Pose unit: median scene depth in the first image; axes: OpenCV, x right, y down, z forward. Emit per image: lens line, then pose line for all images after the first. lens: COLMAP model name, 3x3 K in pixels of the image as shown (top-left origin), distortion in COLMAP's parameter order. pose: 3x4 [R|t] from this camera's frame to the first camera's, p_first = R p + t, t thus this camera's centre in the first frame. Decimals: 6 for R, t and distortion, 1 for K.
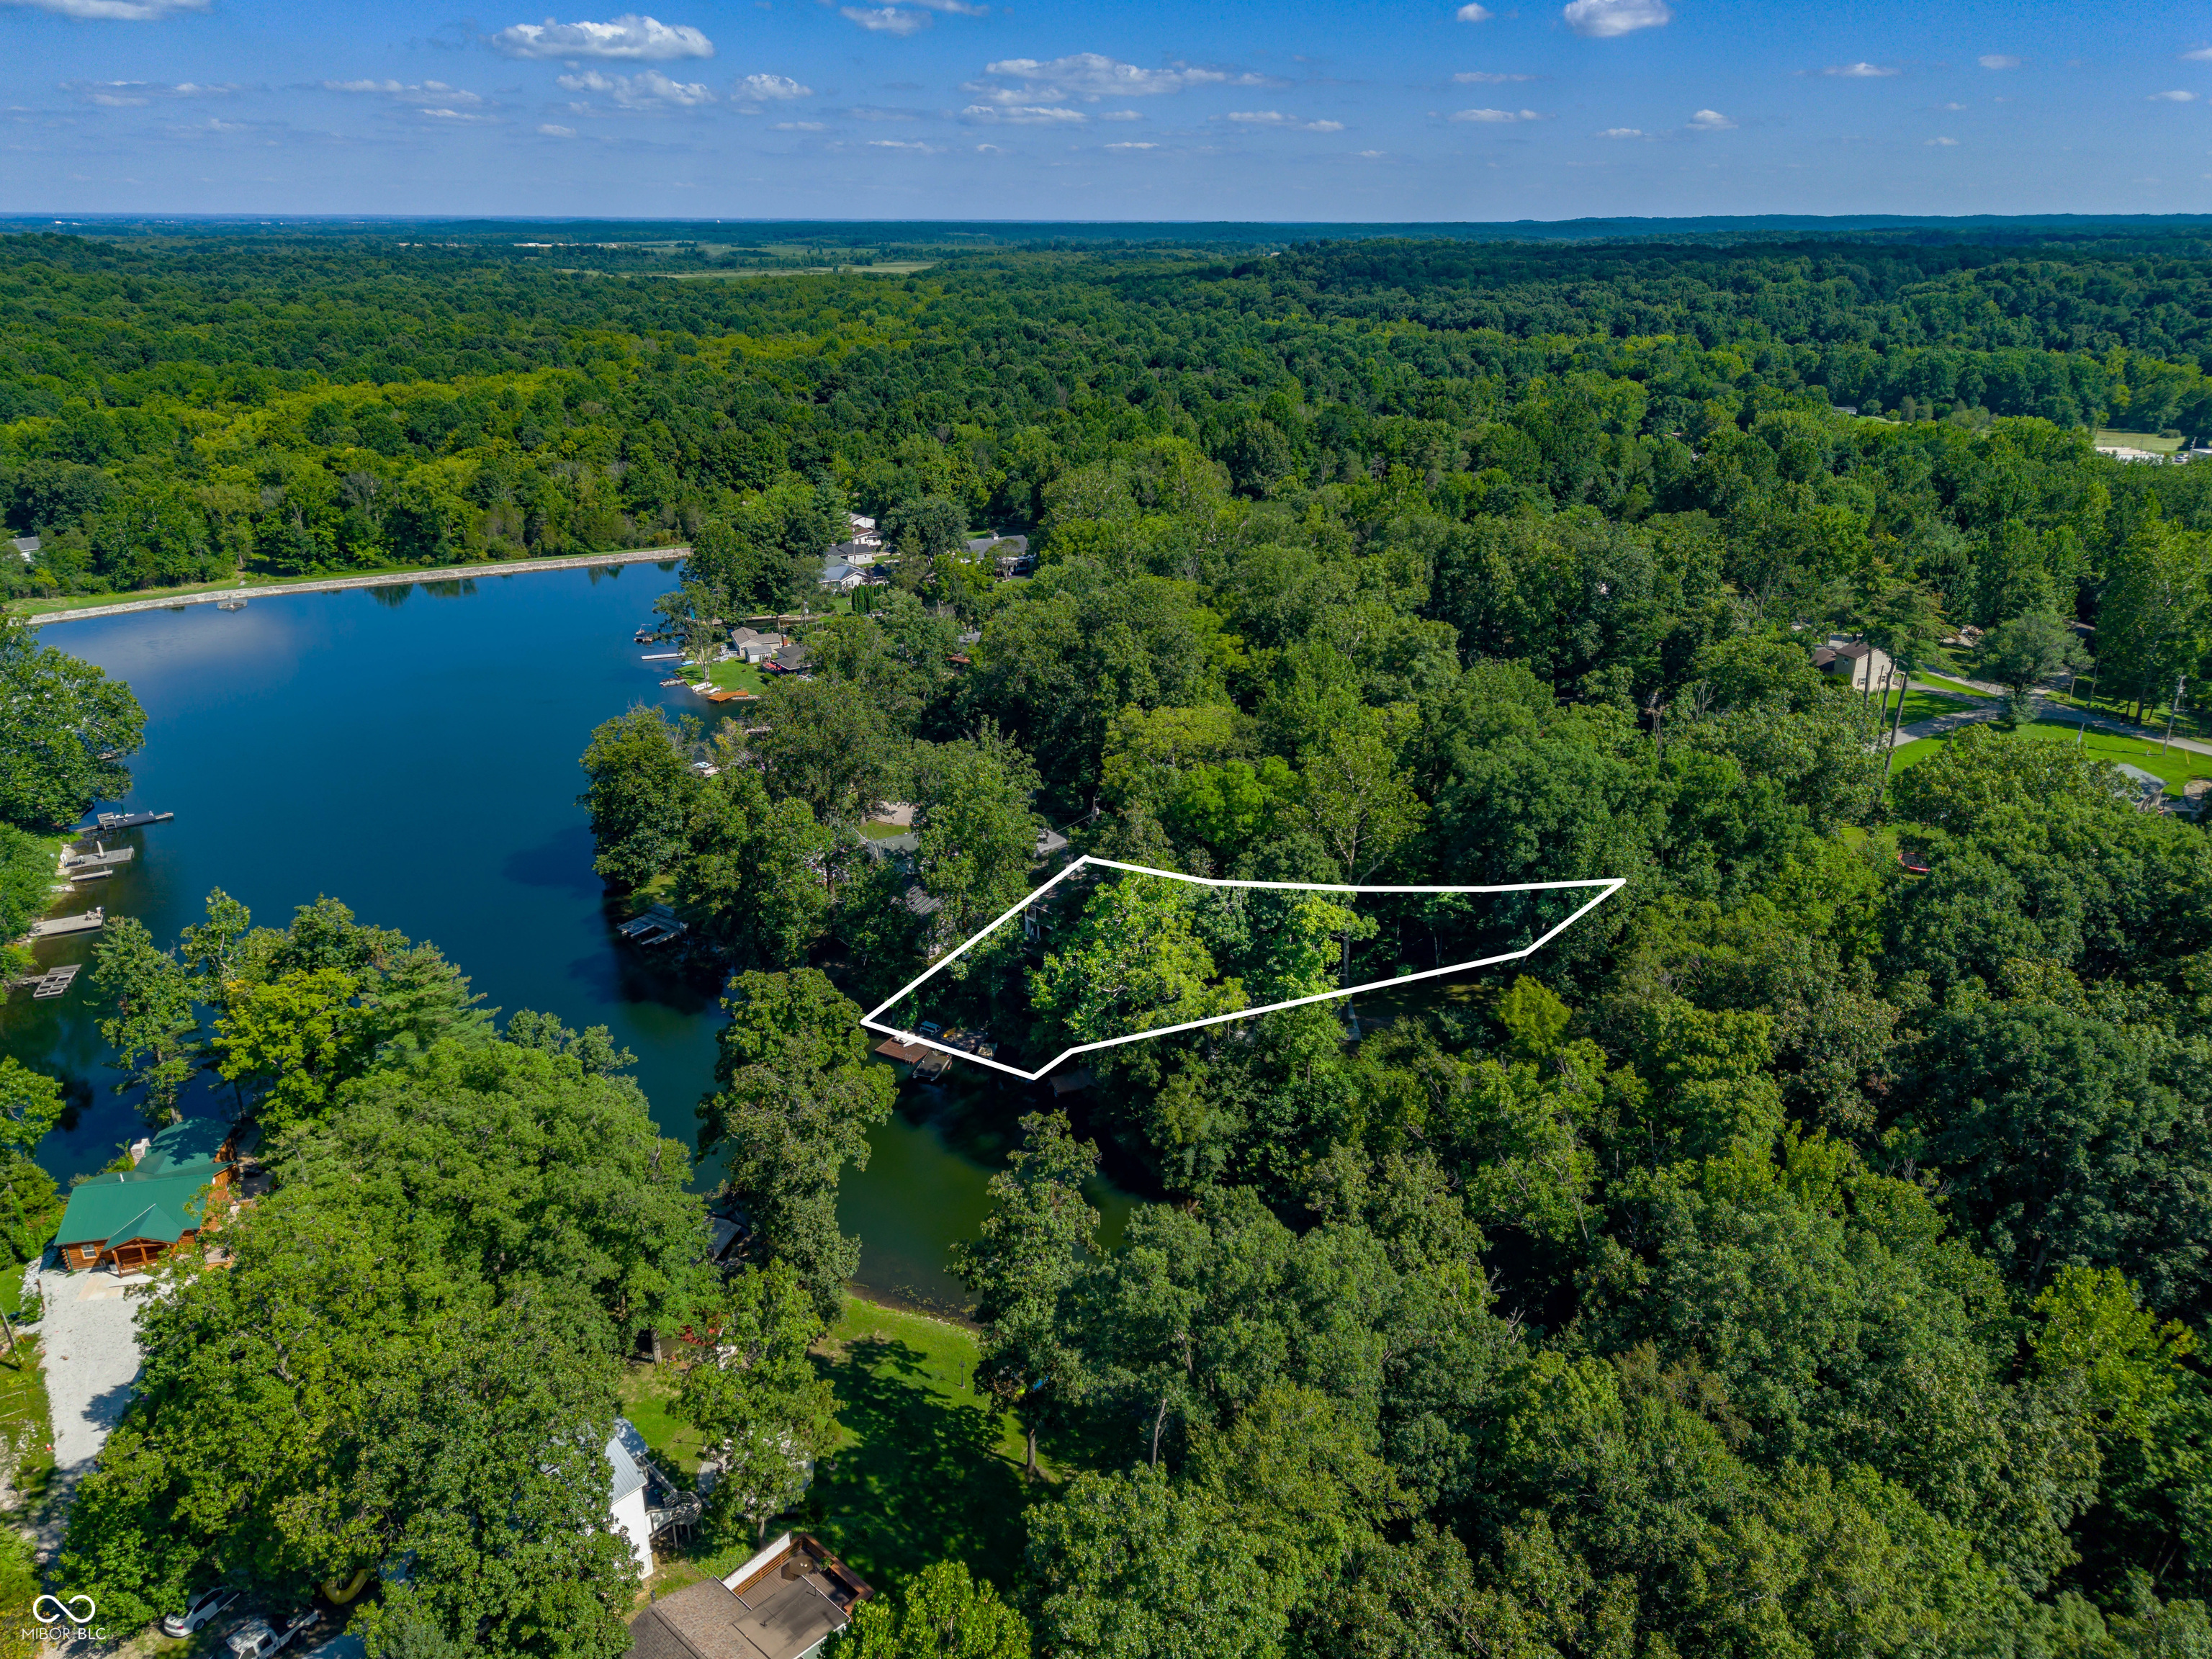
lens RADIAL K [[1543.6, 0, 1106.0], [0, 1543.6, 829.5], [0, 0, 1]] dist [-0.001326, 0.000443]
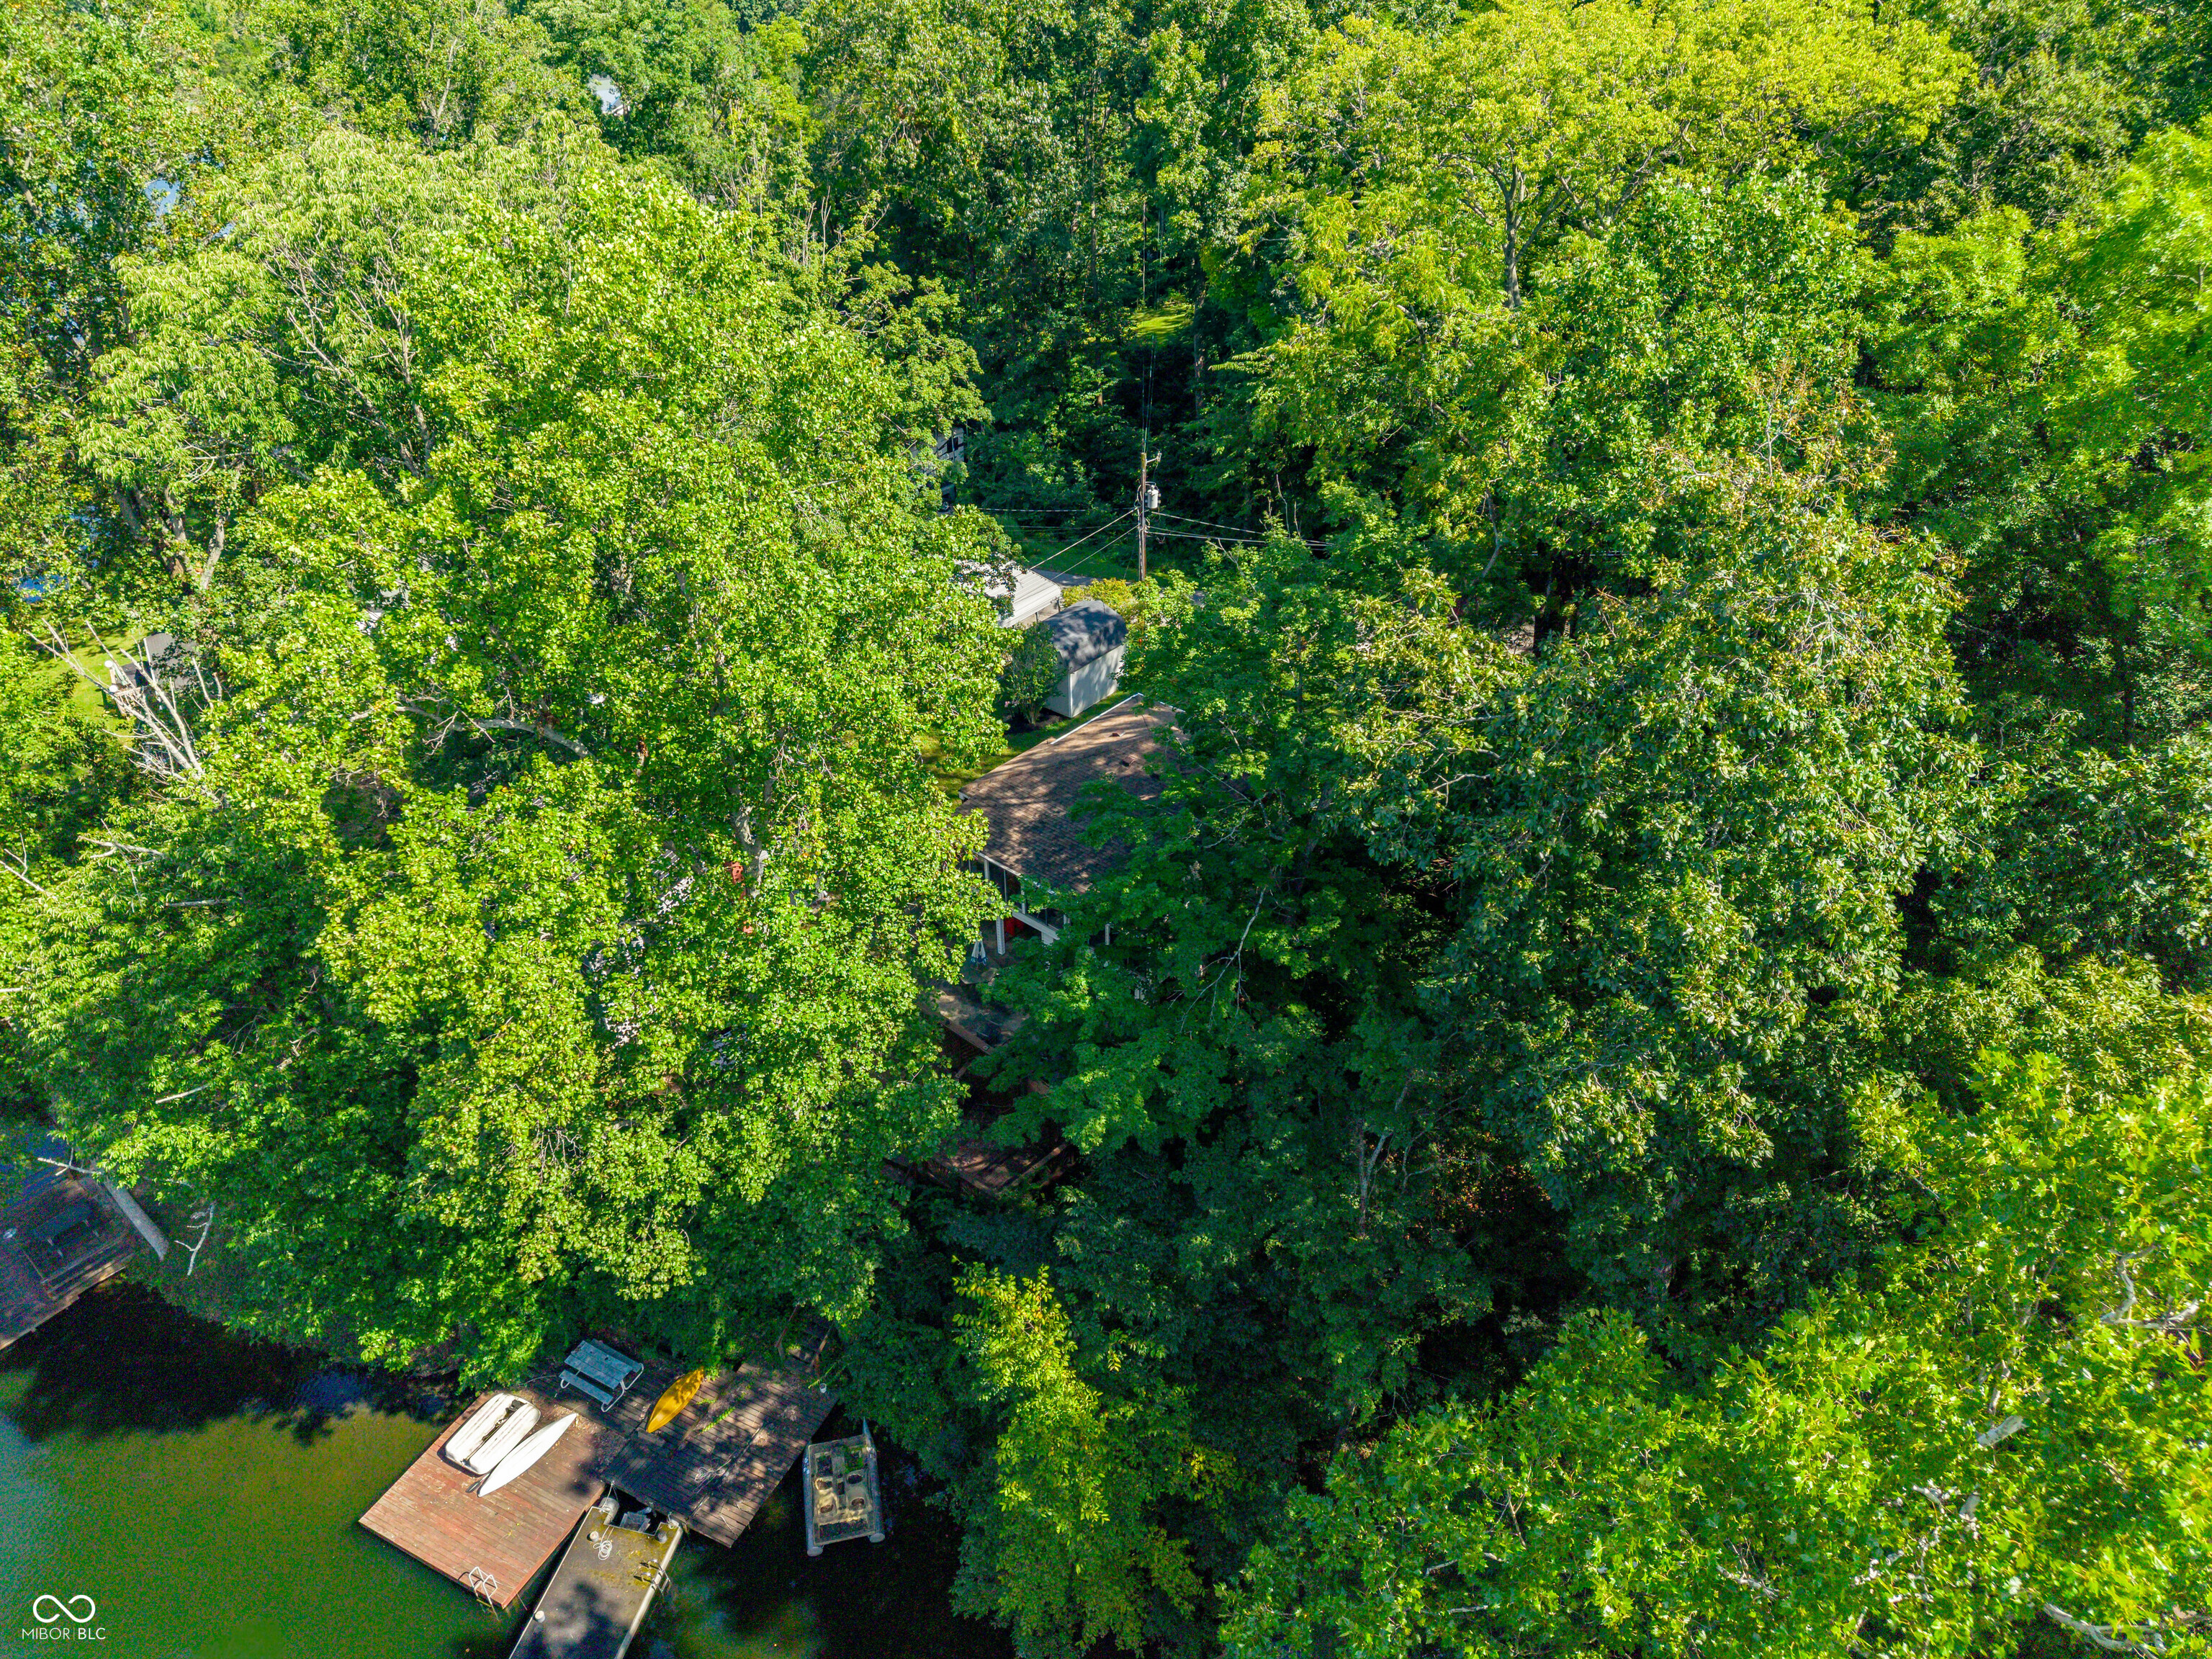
lens RADIAL K [[1503.8, 0, 1115.3], [0, 1503.8, 798.0], [0, 0, 1]] dist [0.048352, -0.000169]
pose [[0.997922, -0.044326, 0.046756, -0.037141], [0.035393, 0.983566, 0.177044, -0.007590], [-0.053835, -0.175022, 0.983092, 0.779574]]
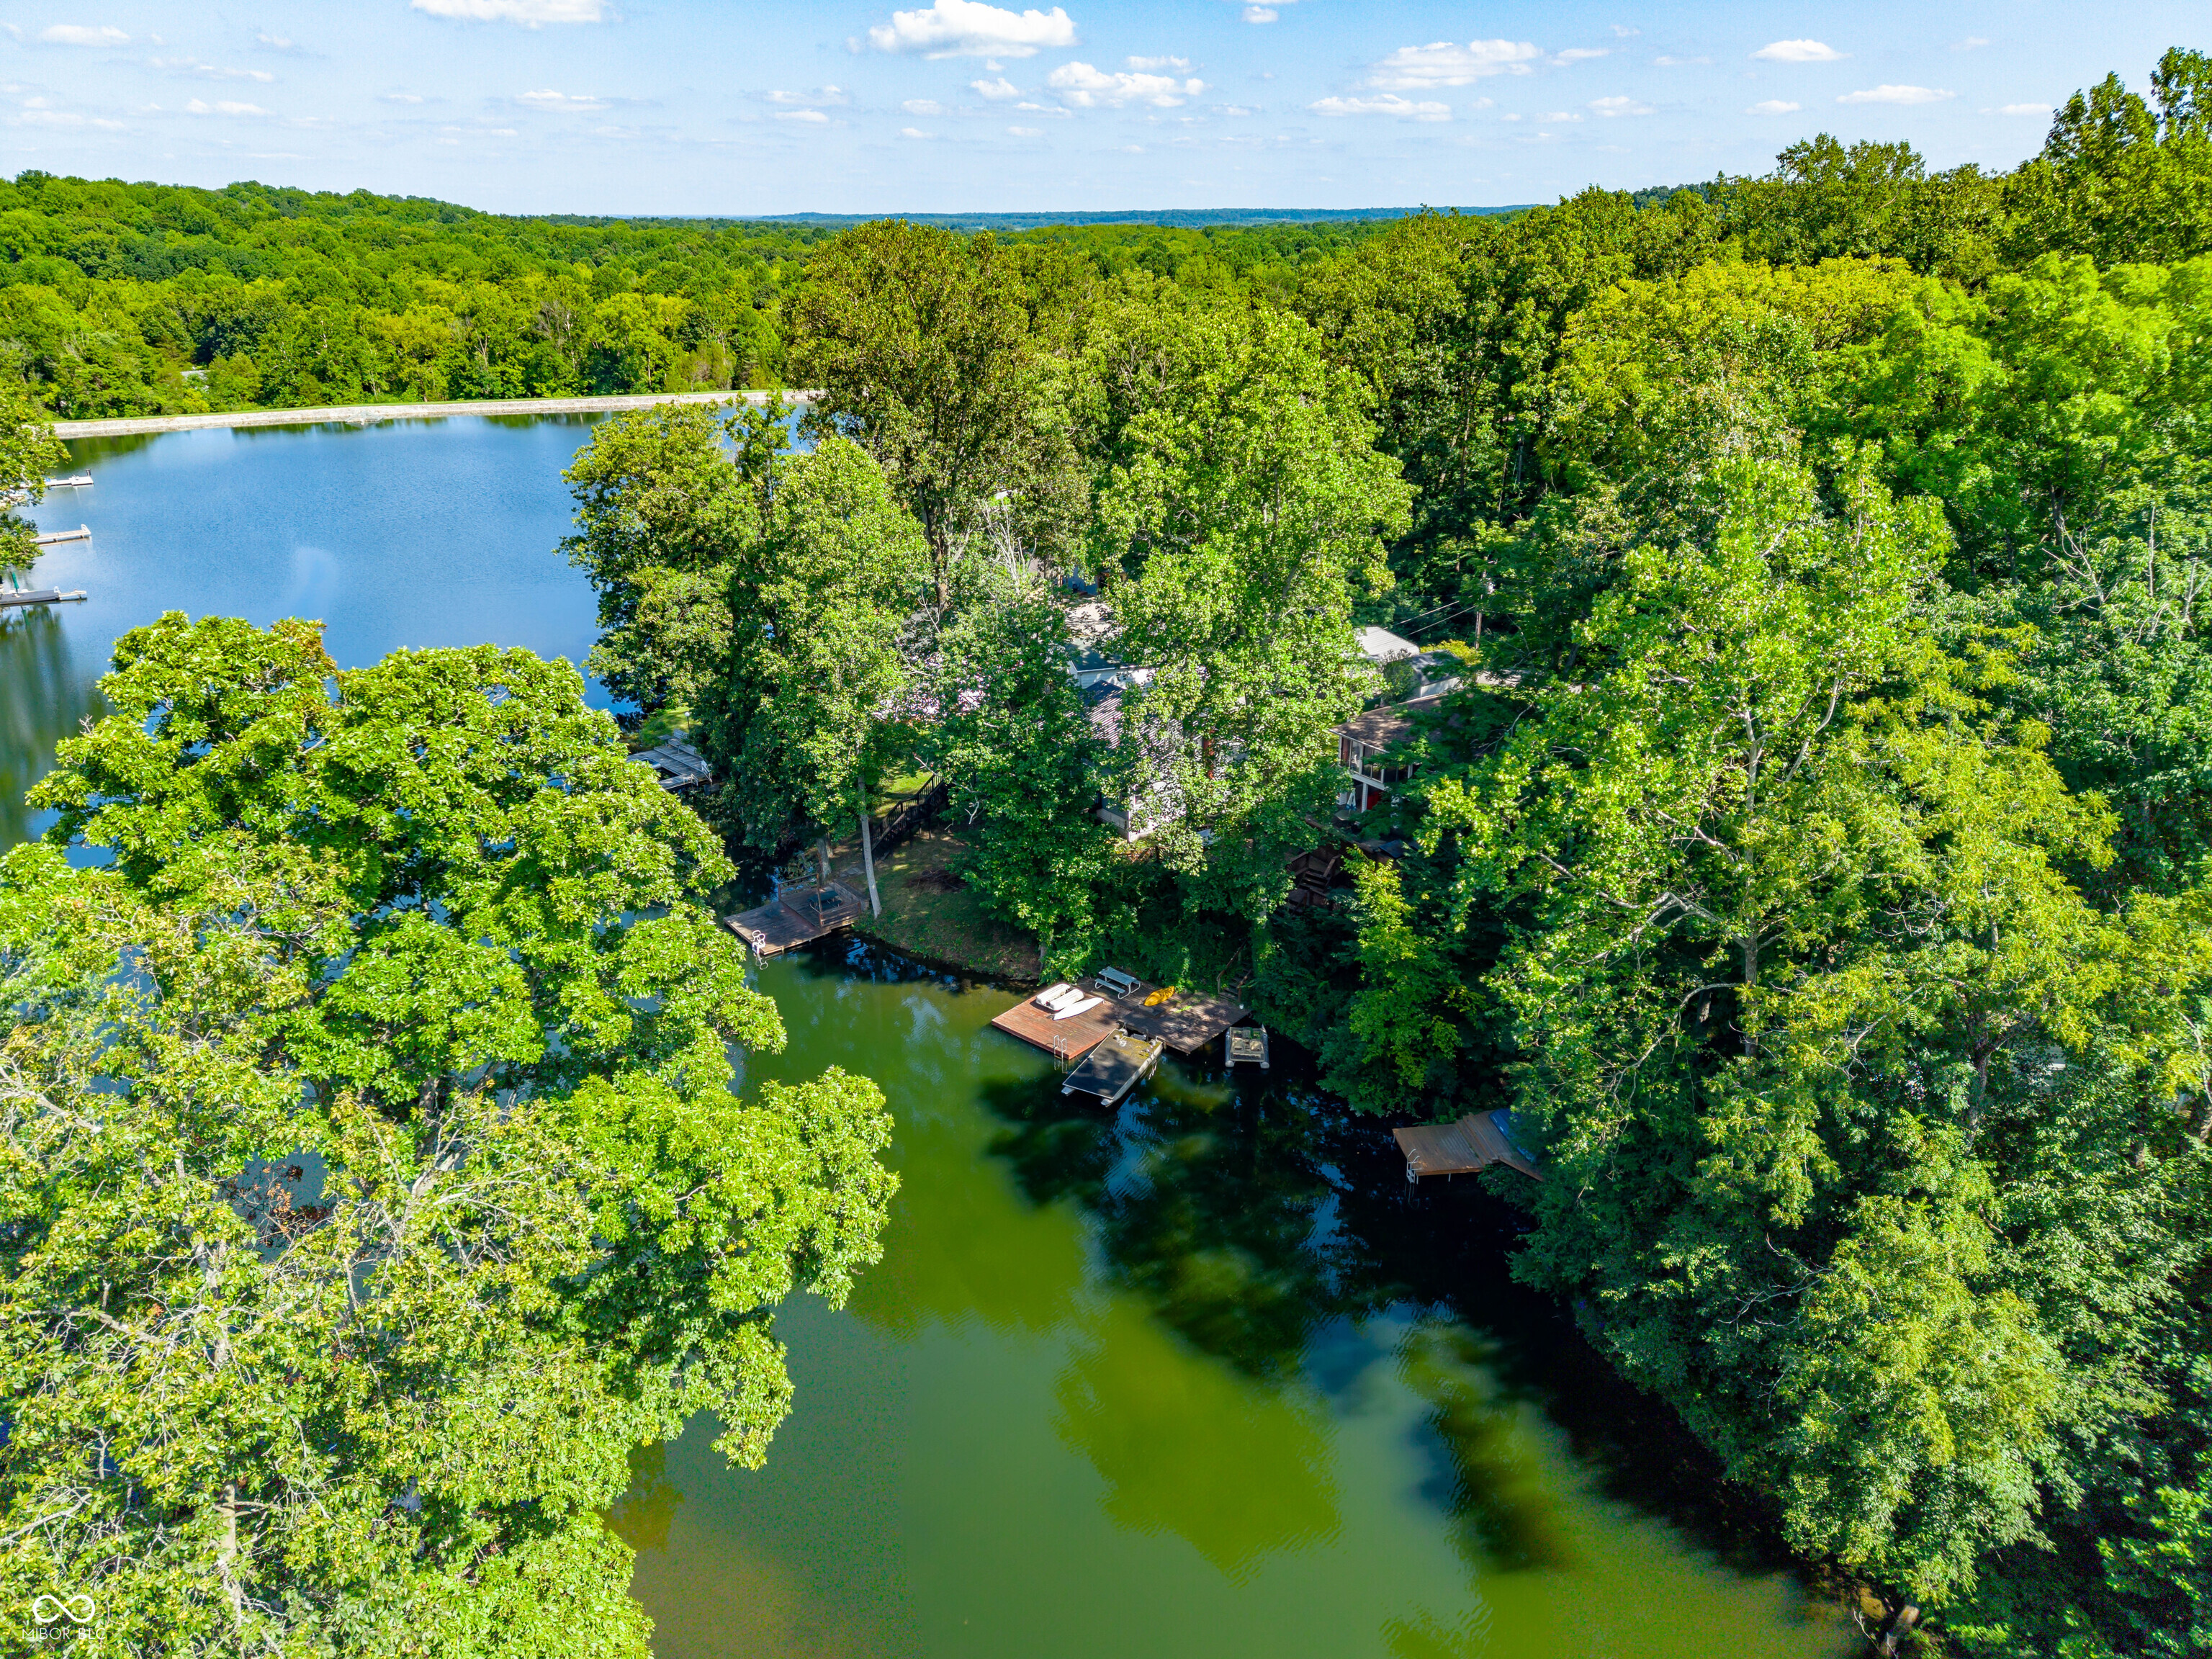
lens RADIAL K [[1502.4, 0, 1106.0], [0, 1502.4, 829.5], [0, 0, 1]] dist [0.001984, -0.003402]
pose [[0.982901, 0.065932, -0.171923, -0.045329], [-0.064752, 0.997823, 0.012468, 0.079976], [0.172371, -0.001123, 0.985031, 0.577066]]
